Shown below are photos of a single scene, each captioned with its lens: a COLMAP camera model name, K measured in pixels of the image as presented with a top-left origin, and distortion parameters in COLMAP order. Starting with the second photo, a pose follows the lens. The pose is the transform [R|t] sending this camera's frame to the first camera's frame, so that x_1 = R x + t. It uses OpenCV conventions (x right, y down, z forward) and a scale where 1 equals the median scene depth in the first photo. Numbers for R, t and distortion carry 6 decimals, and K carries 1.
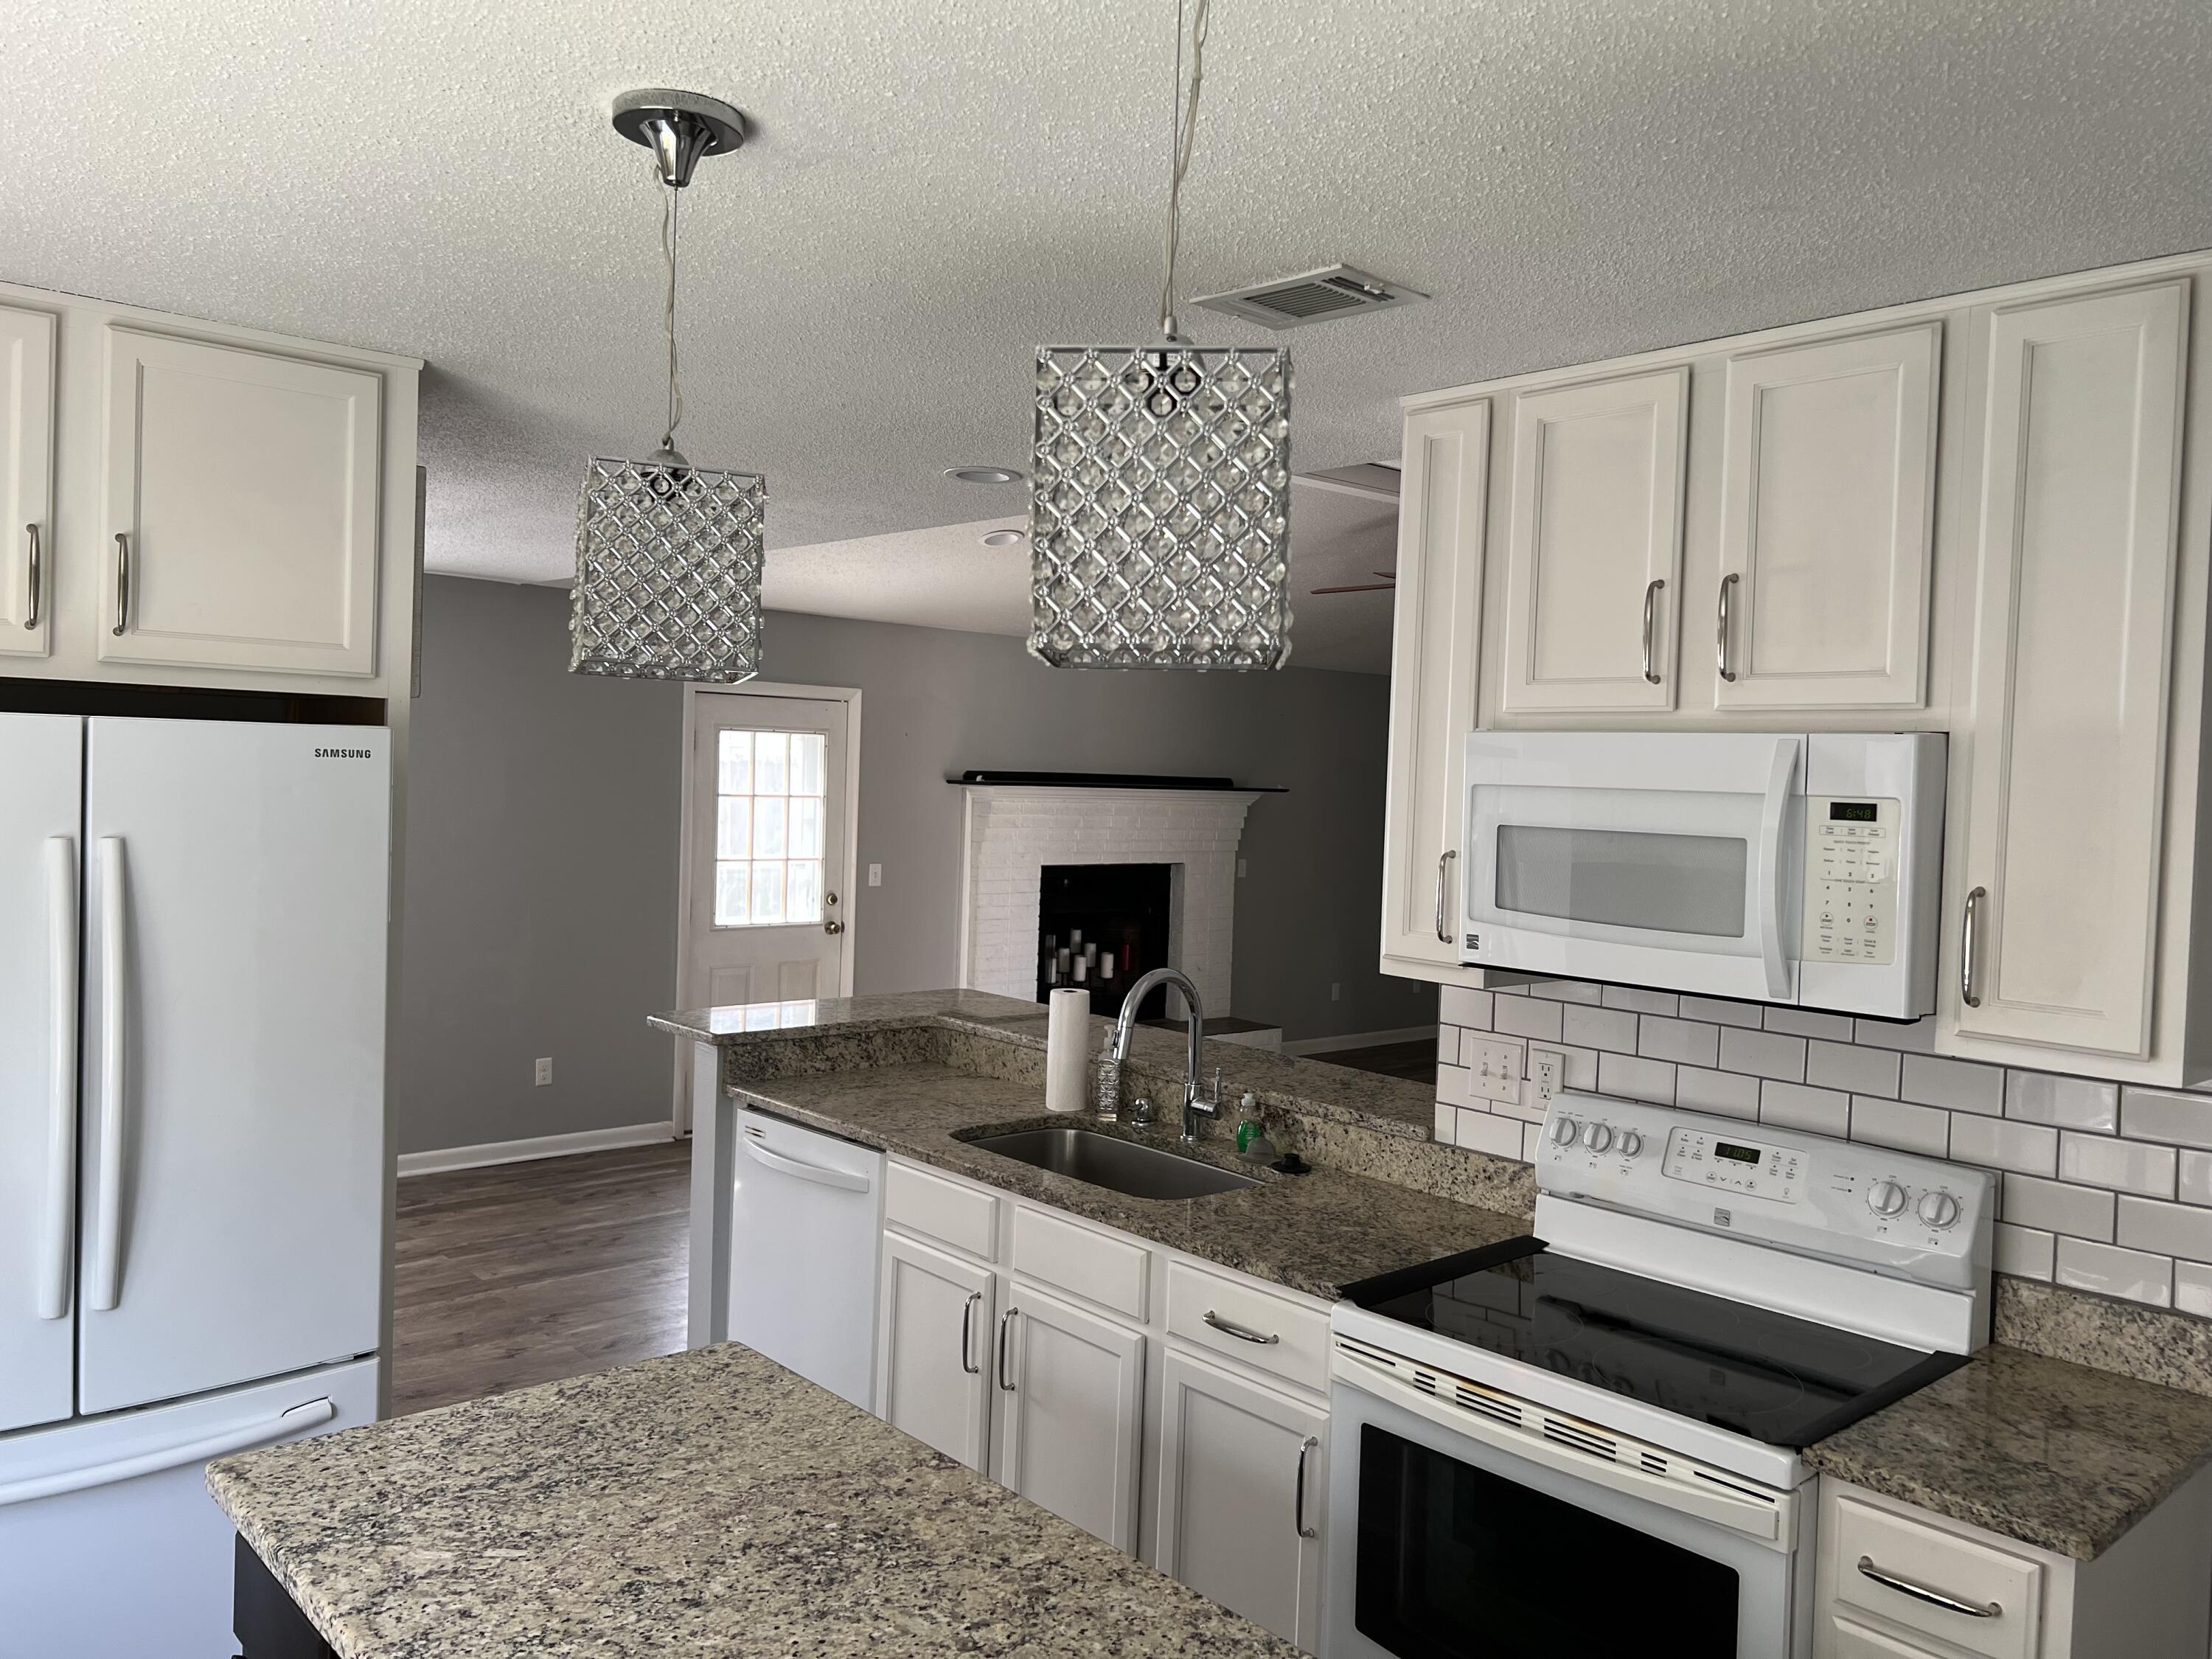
lens RADIAL K [[1670.8, 0, 1124.2], [0, 1670.8, 818.3], [0, 0, 1]] dist [0.046533, -0.050686]
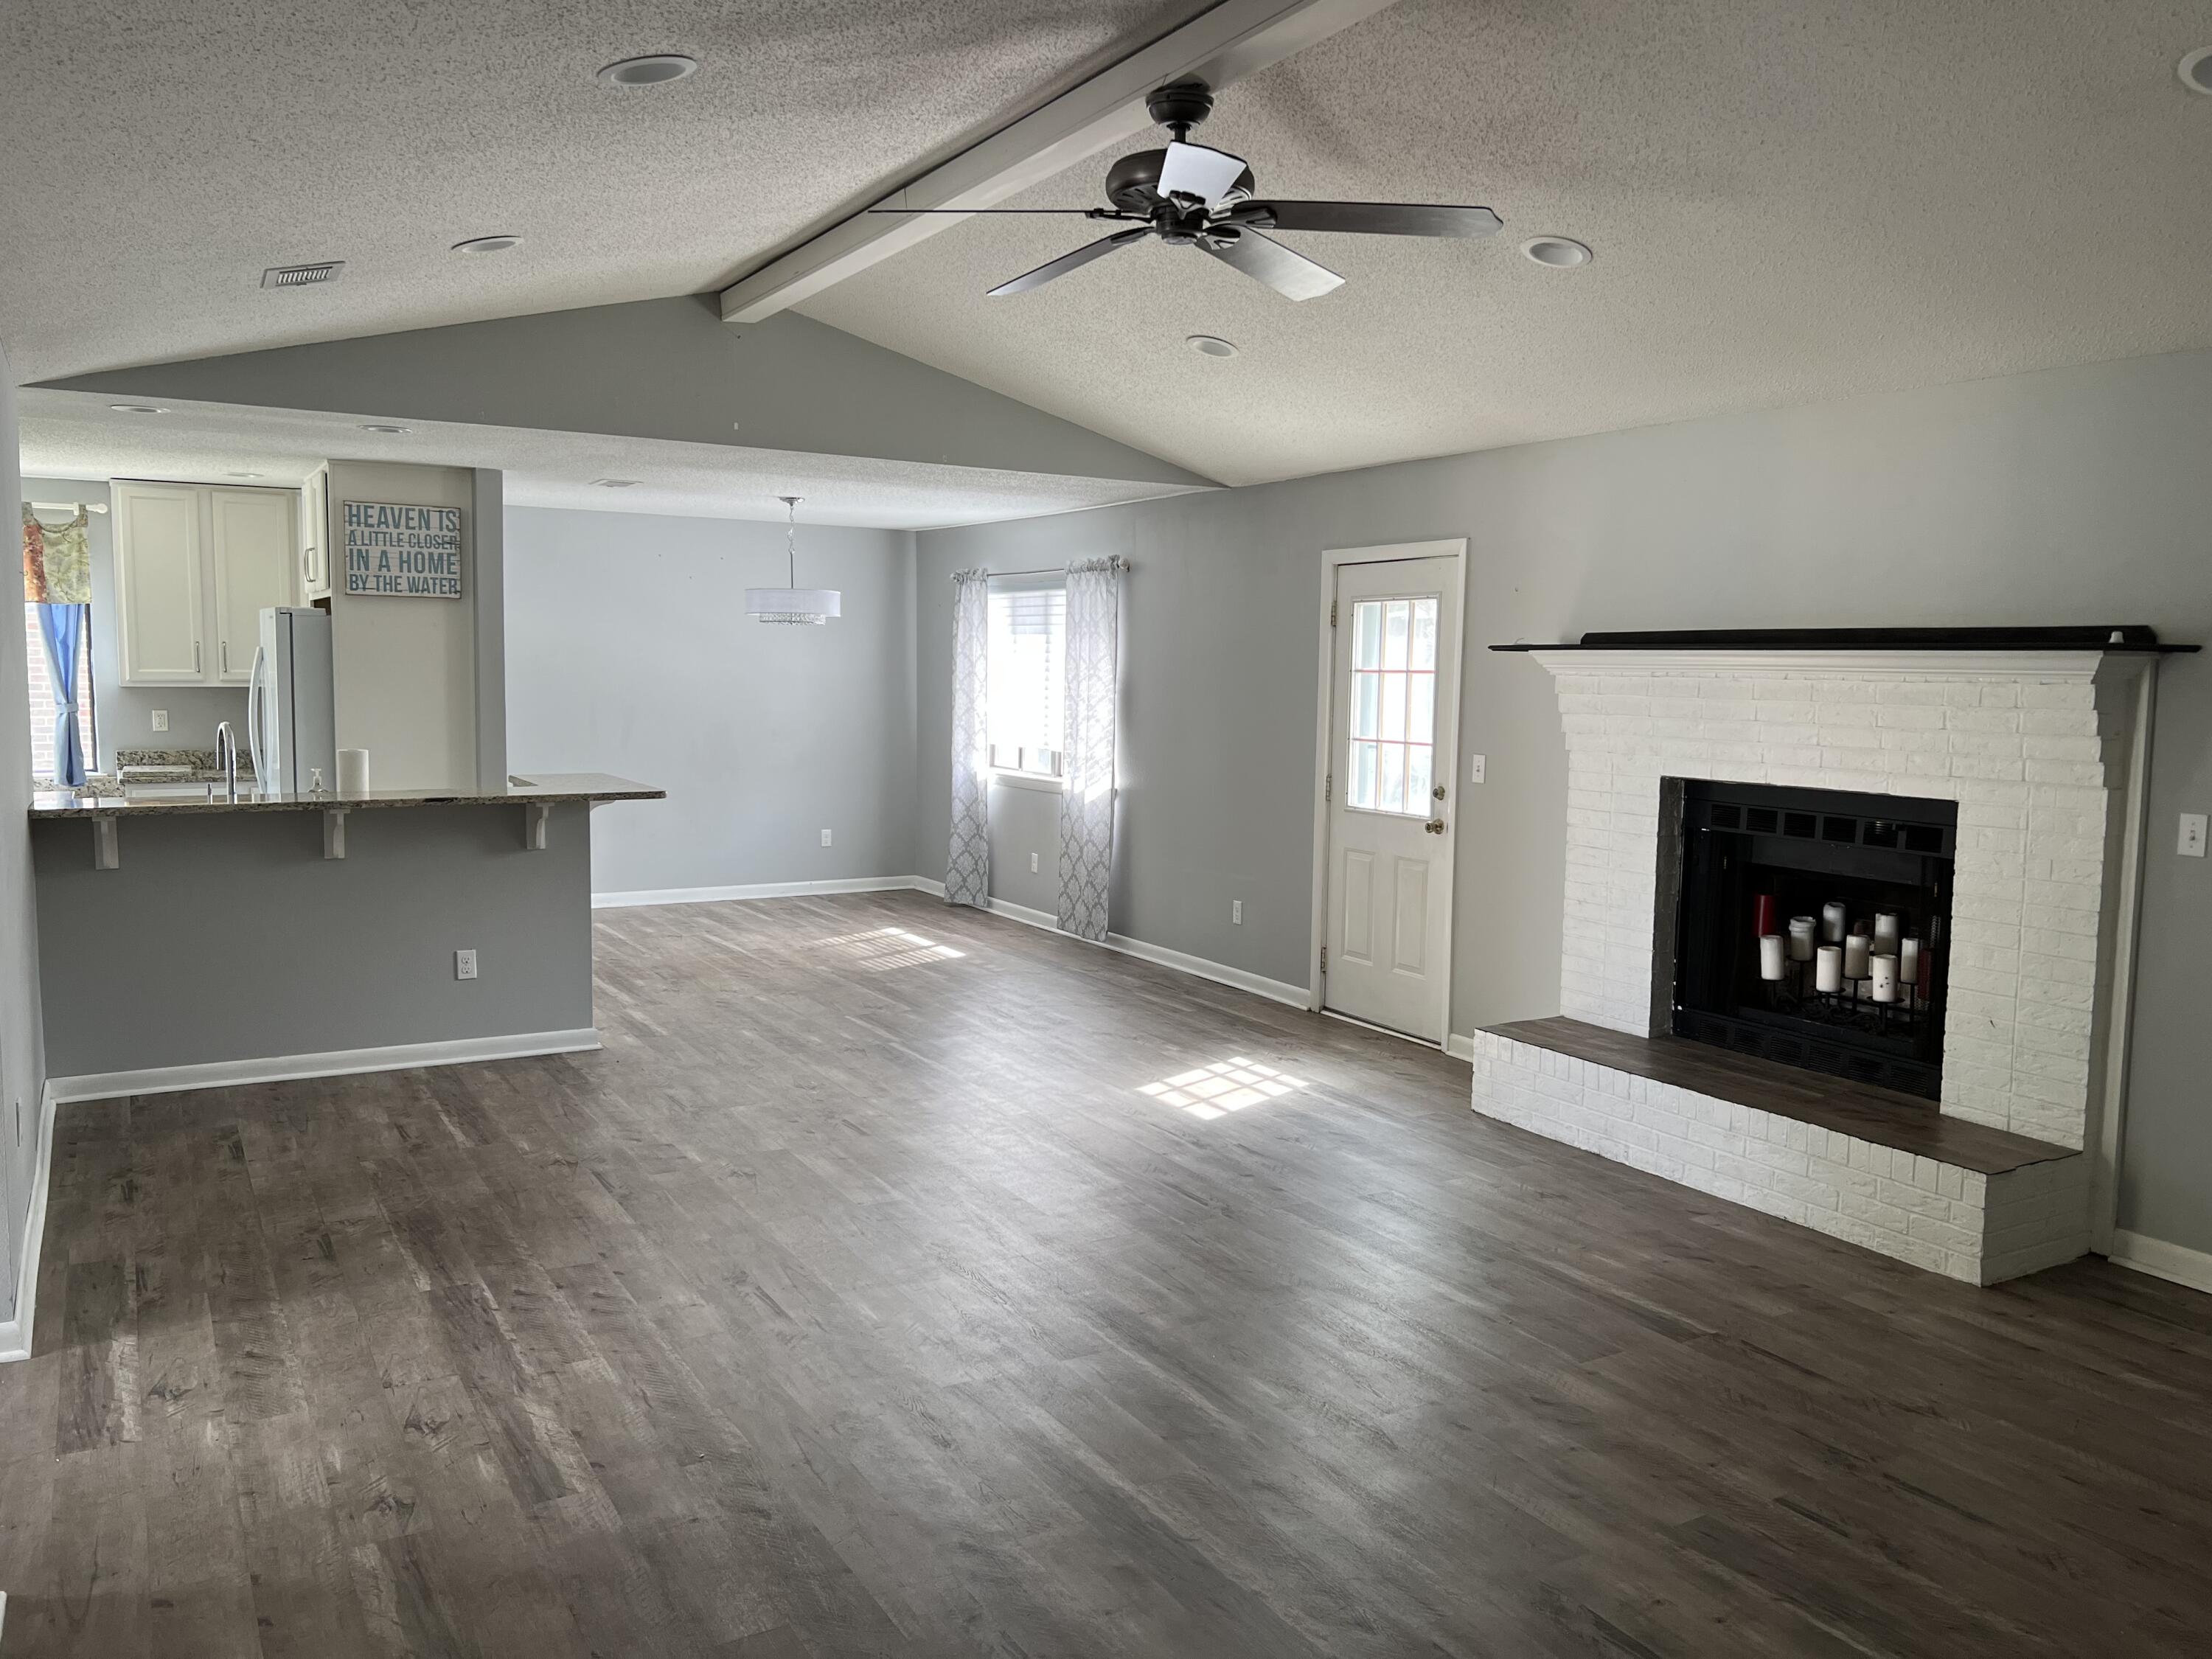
lens RADIAL K [[1670.8, 0, 1145.8], [0, 1670.8, 816.7], [0, 0, 1]] dist [0.046533, -0.050686]
pose [[-0.191733, 0.054649, -0.979924, 1.719585], [-0.050208, 0.996595, 0.065403, 0.030061], [0.980162, 0.061740, -0.188337, 2.521819]]
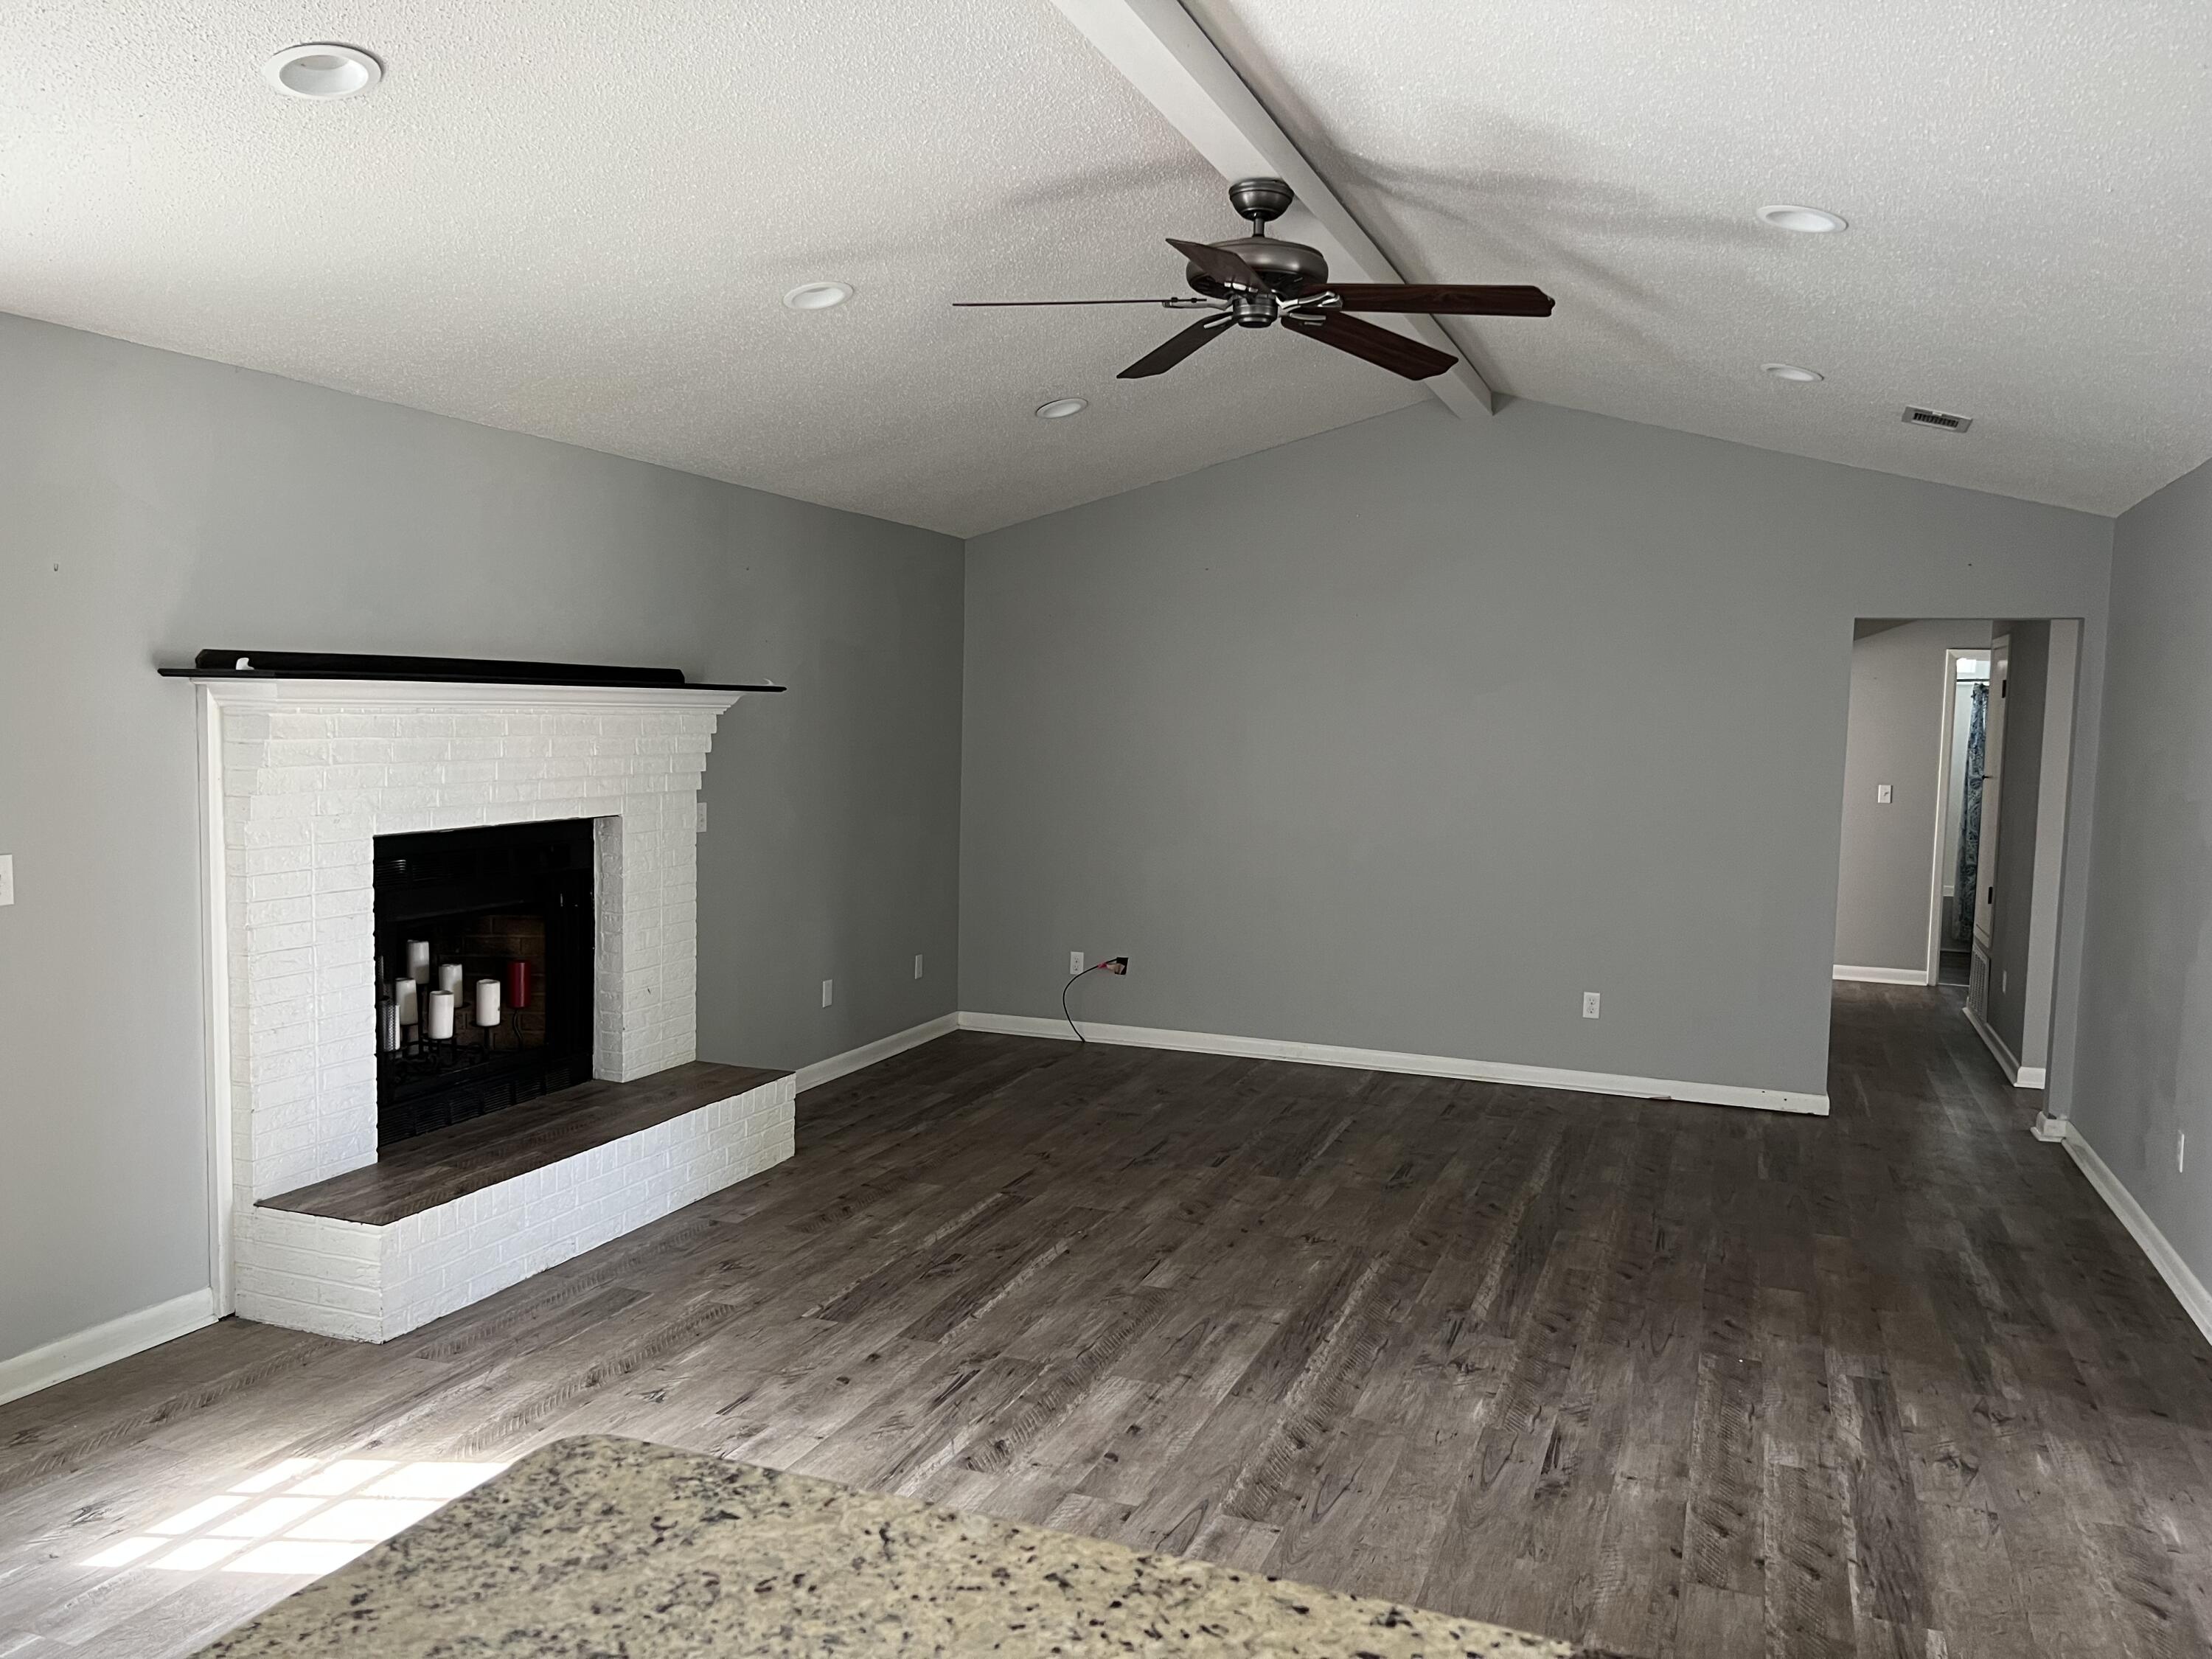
lens RADIAL K [[1670.8, 0, 1117.2], [0, 1670.8, 835.7], [0, 0, 1]] dist [0.046533, -0.050686]
pose [[0.893712, -0.050244, 0.445819, -0.206241], [0.021731, 0.997391, 0.068843, -0.007852], [-0.448115, -0.051837, 0.892472, 1.160517]]
